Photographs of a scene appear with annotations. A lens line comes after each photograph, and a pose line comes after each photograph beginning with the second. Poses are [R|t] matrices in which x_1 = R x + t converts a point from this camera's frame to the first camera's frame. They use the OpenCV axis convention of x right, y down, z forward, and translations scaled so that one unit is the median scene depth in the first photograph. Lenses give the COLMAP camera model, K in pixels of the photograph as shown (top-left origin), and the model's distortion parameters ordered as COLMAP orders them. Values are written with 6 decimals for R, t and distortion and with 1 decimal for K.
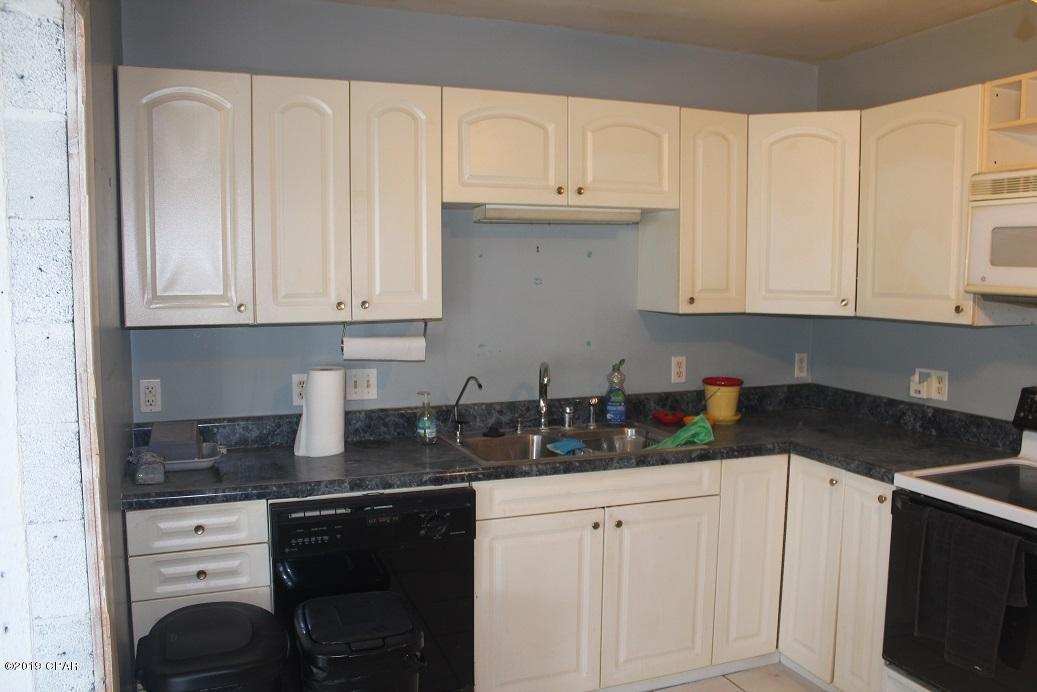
lens RADIAL K [[868.8, 0, 518.5], [0, 868.8, 346.0], [0, 0, 1]] dist [-0.164468, 0.168172]
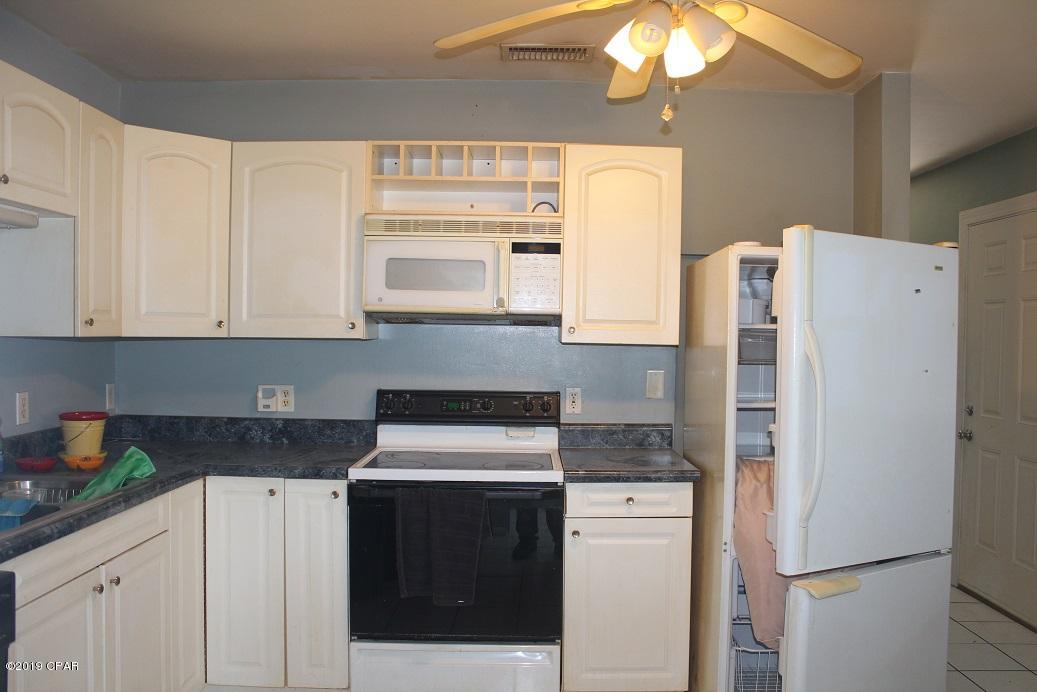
lens RADIAL K [[868.8, 0, 518.5], [0, 868.8, 346.0], [0, 0, 1]] dist [-0.164468, 0.168172]
pose [[0.379736, -0.014161, 0.924986, -0.449688], [0.073992, 0.997144, -0.015110, 0.017928], [-0.922131, 0.074180, 0.379700, 0.287536]]
